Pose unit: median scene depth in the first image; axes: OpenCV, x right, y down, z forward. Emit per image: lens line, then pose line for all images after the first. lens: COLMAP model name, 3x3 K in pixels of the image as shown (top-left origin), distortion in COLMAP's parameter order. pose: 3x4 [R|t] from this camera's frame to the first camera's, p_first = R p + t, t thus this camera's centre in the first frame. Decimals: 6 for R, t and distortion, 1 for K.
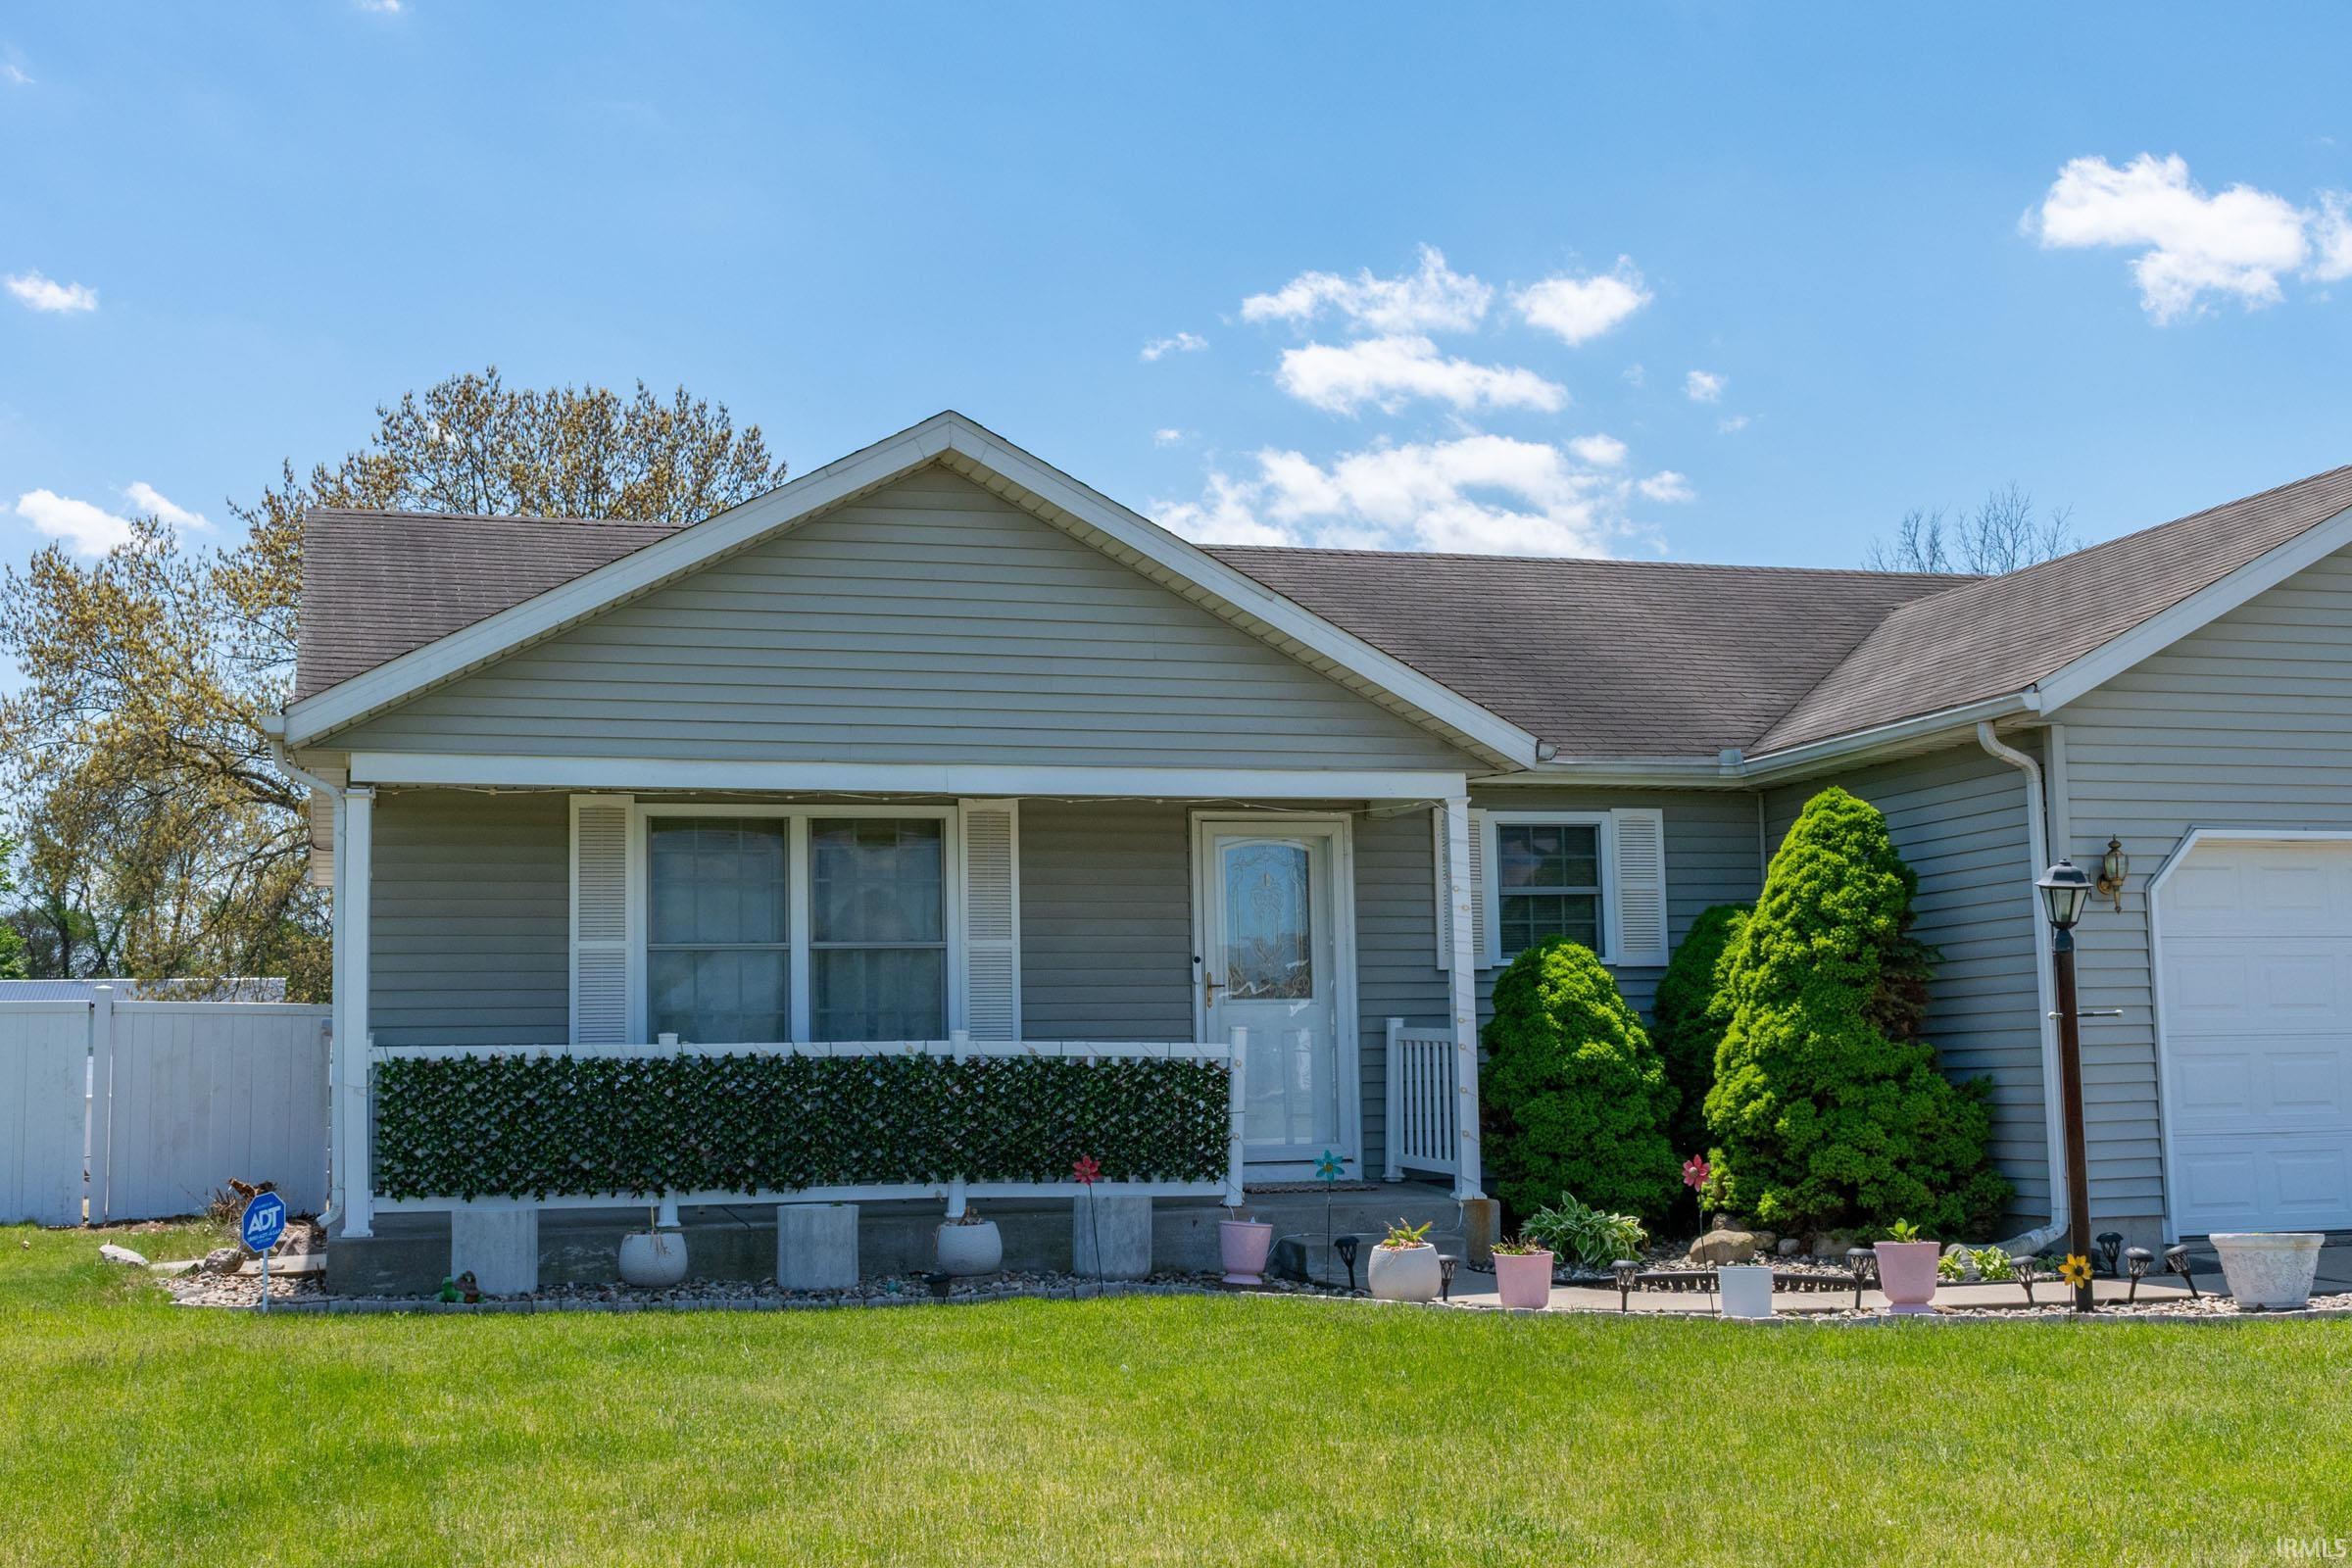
lens RADIAL K [[2710.2, 0, 1158.9], [0, 2710.2, 785.6], [0, 0, 1]] dist [-0.018758, 0.000000]
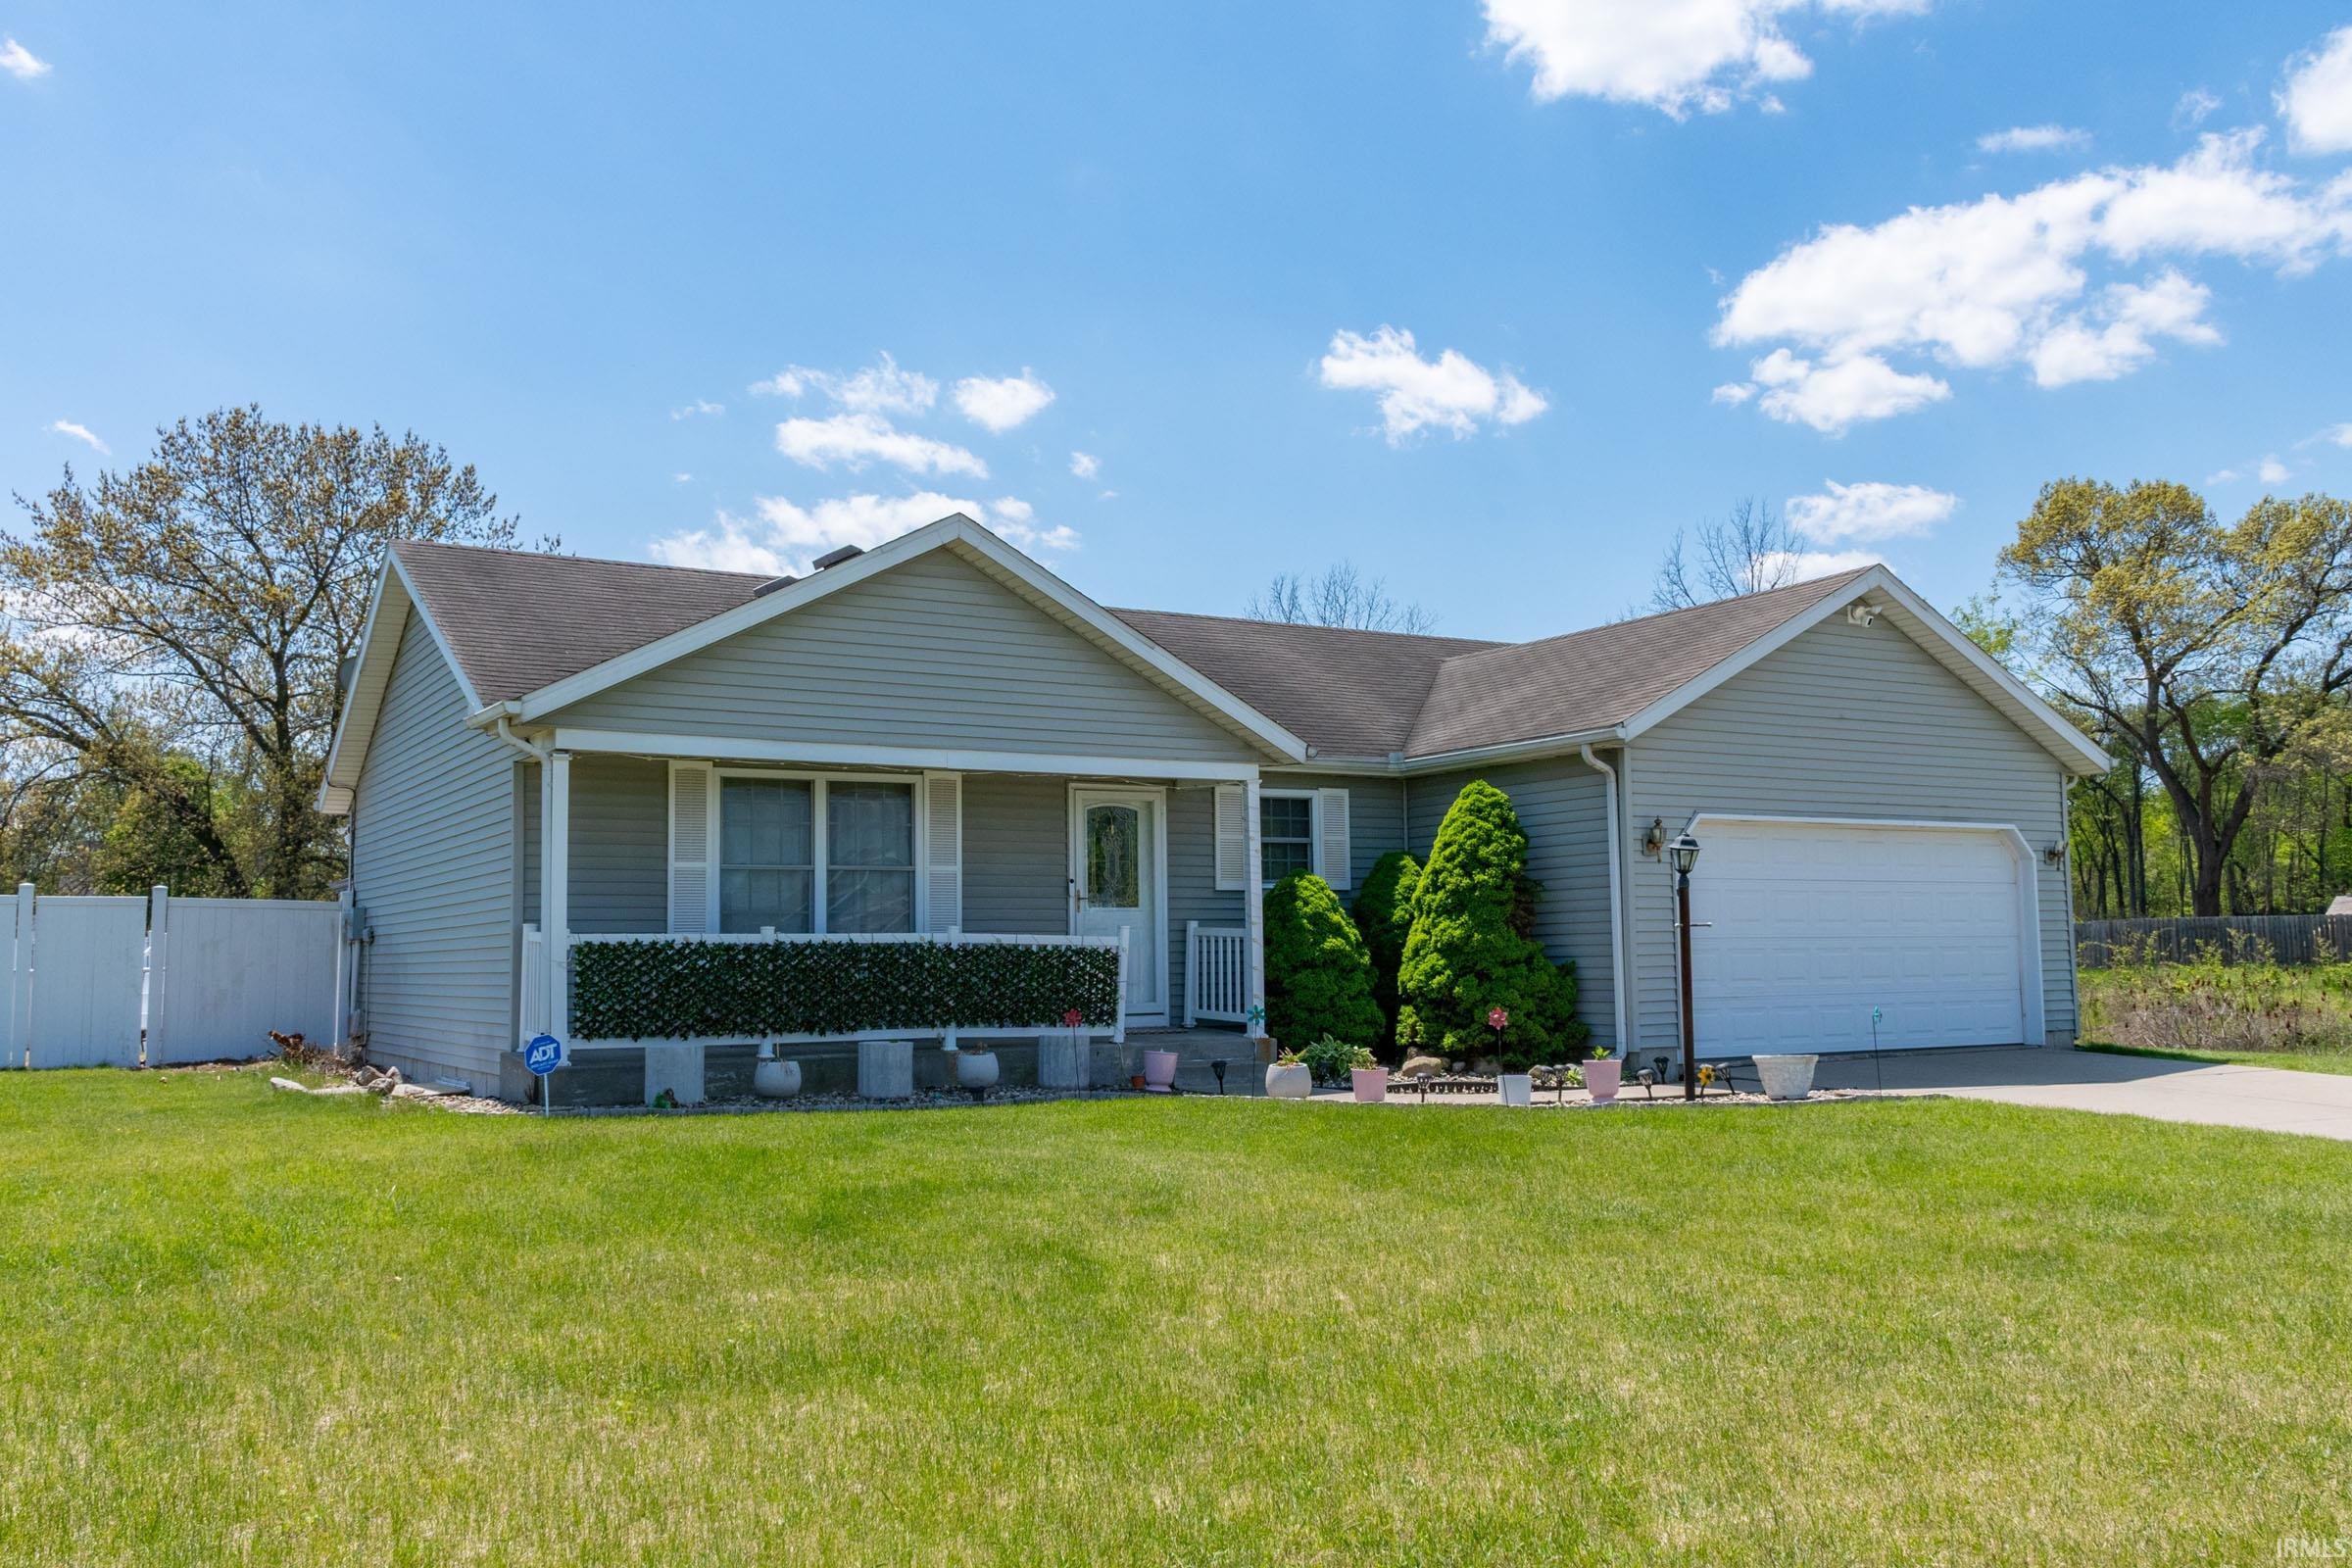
lens RADIAL K [[1971.0, 0, 1174.4], [0, 1971.0, 792.1], [0, 0, 1]] dist [0.013700, 0.015938]
pose [[0.968851, 0.027624, 0.246097, -0.218397], [-0.032956, 0.999302, 0.017574, -0.007168], [-0.245440, -0.025137, 0.969086, -0.085673]]
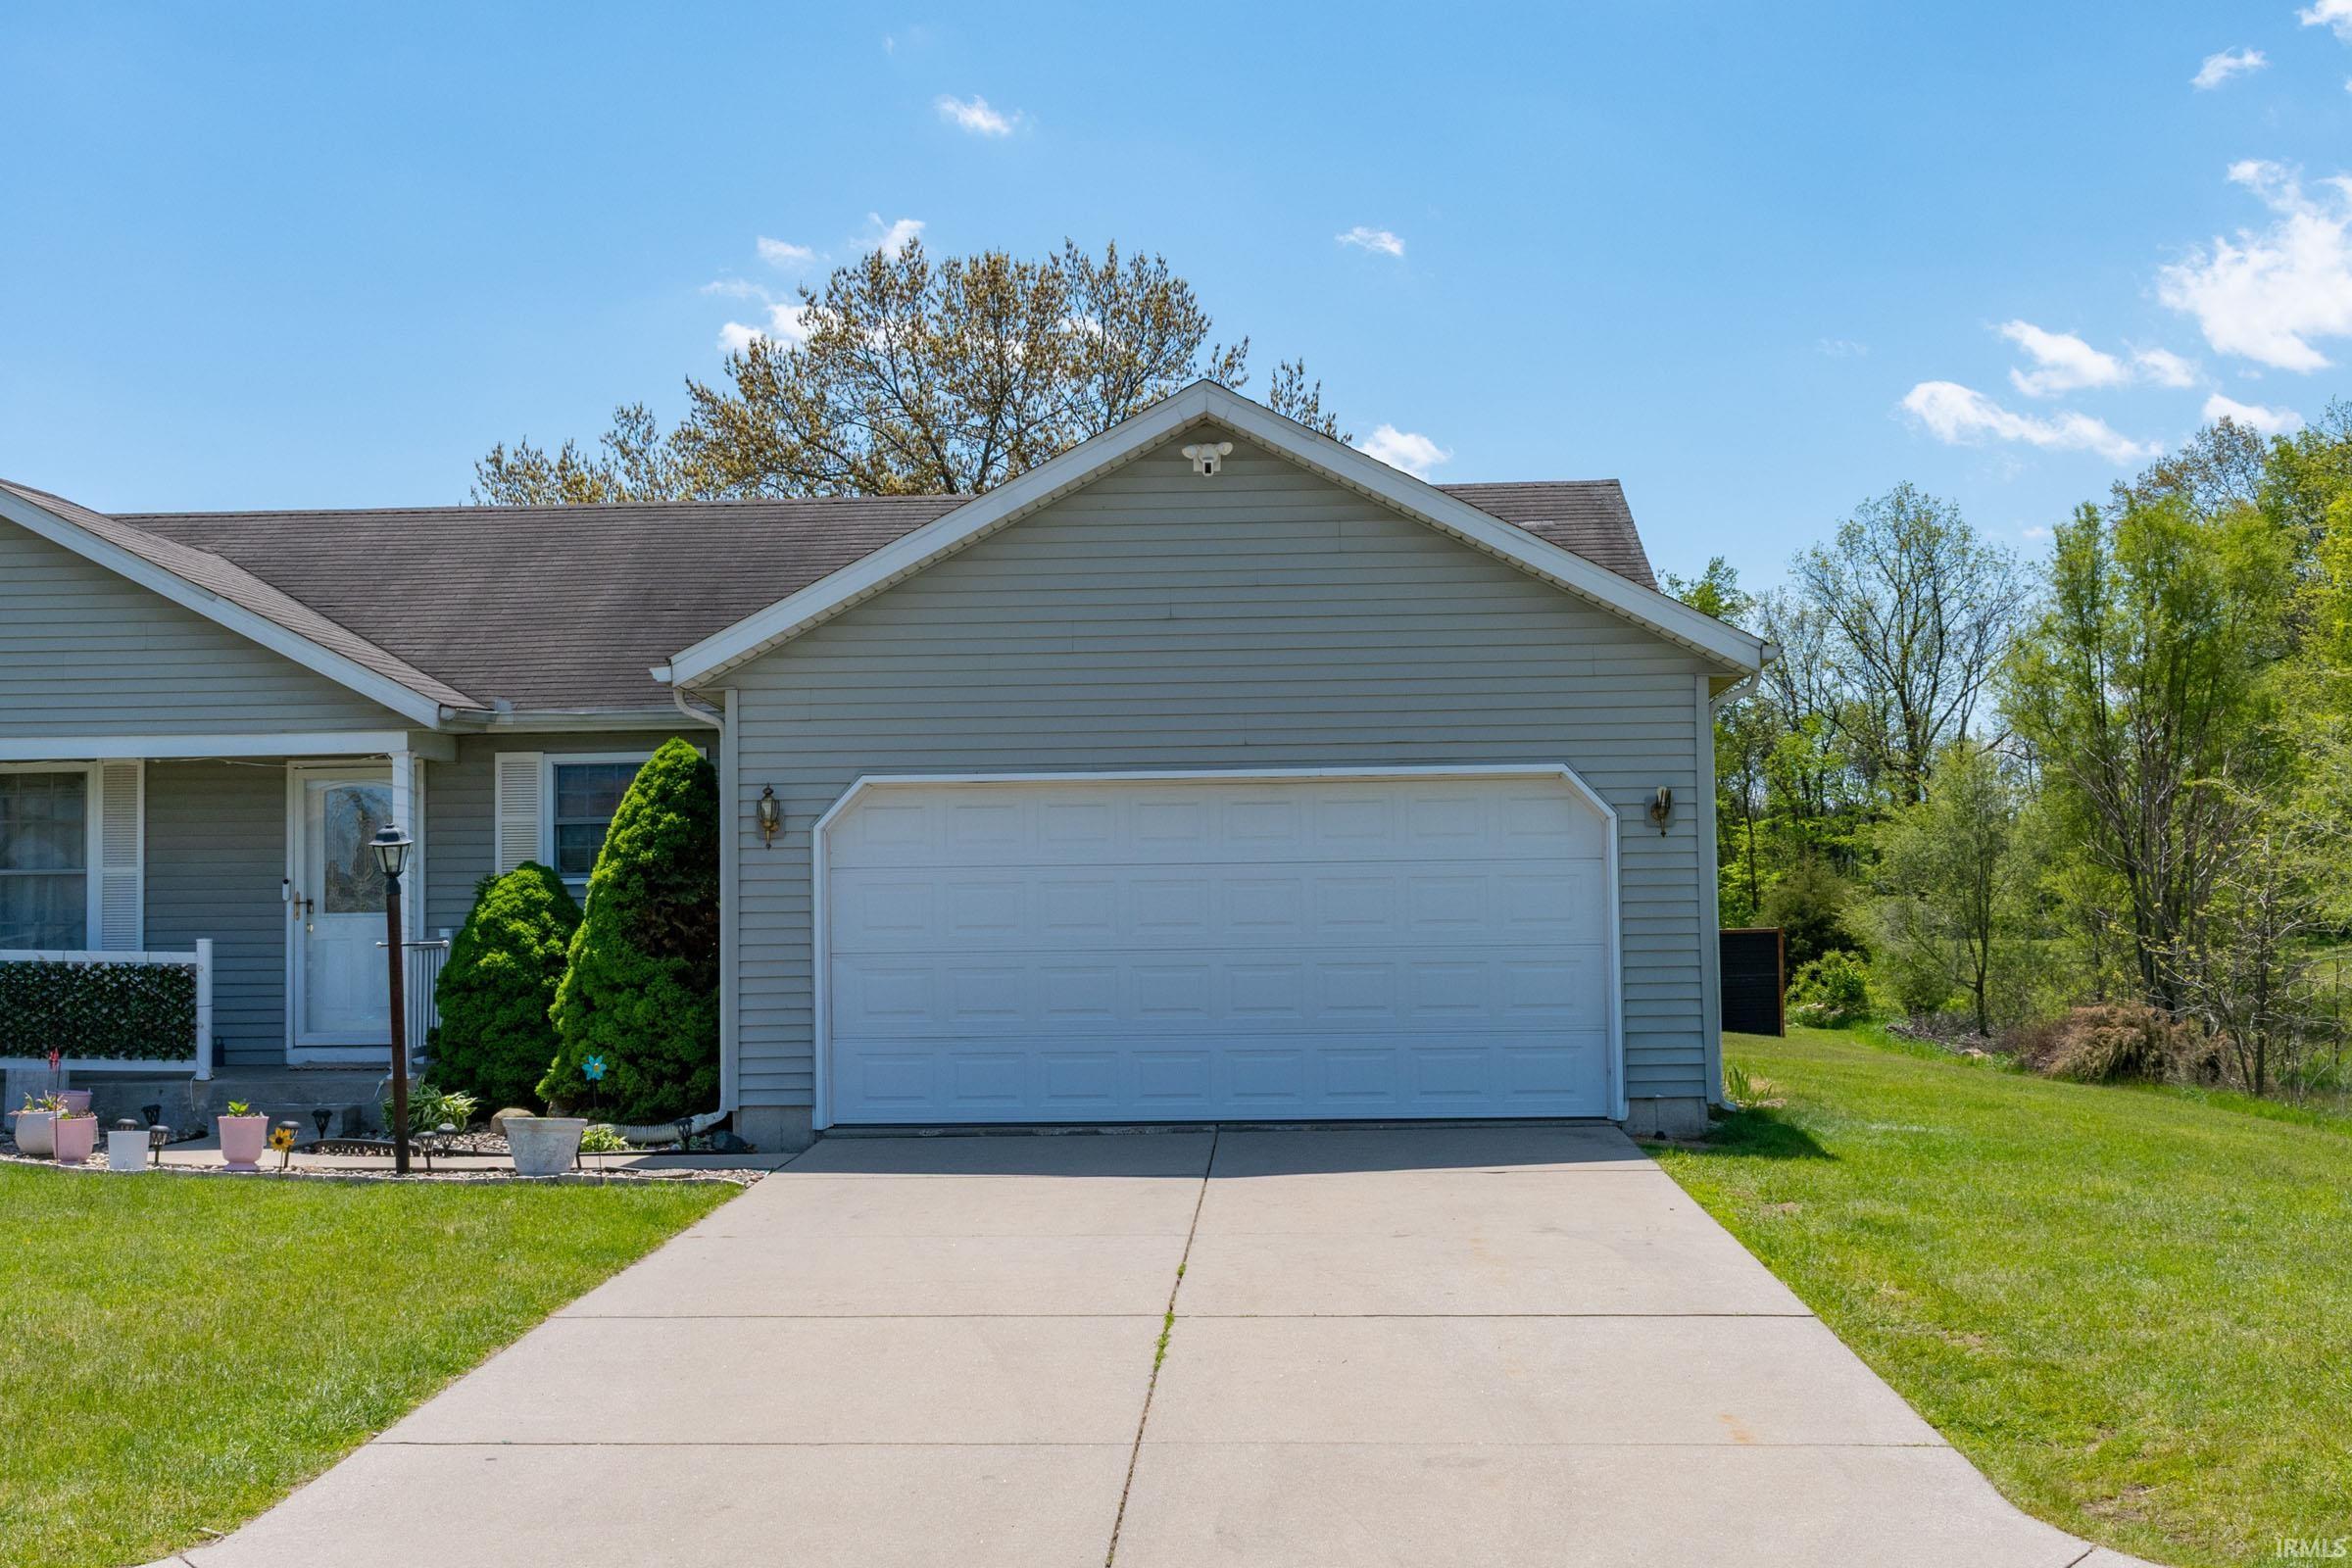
lens RADIAL K [[3058.7, 0, 1181.7], [0, 3058.7, 787.8], [0, 0, 1]] dist [-0.031966, 0.000000]
pose [[0.942344, -0.011101, -0.334462, 0.930684], [0.031258, 0.998000, 0.054945, -0.045160], [0.333183, -0.062231, 0.940806, -0.181157]]
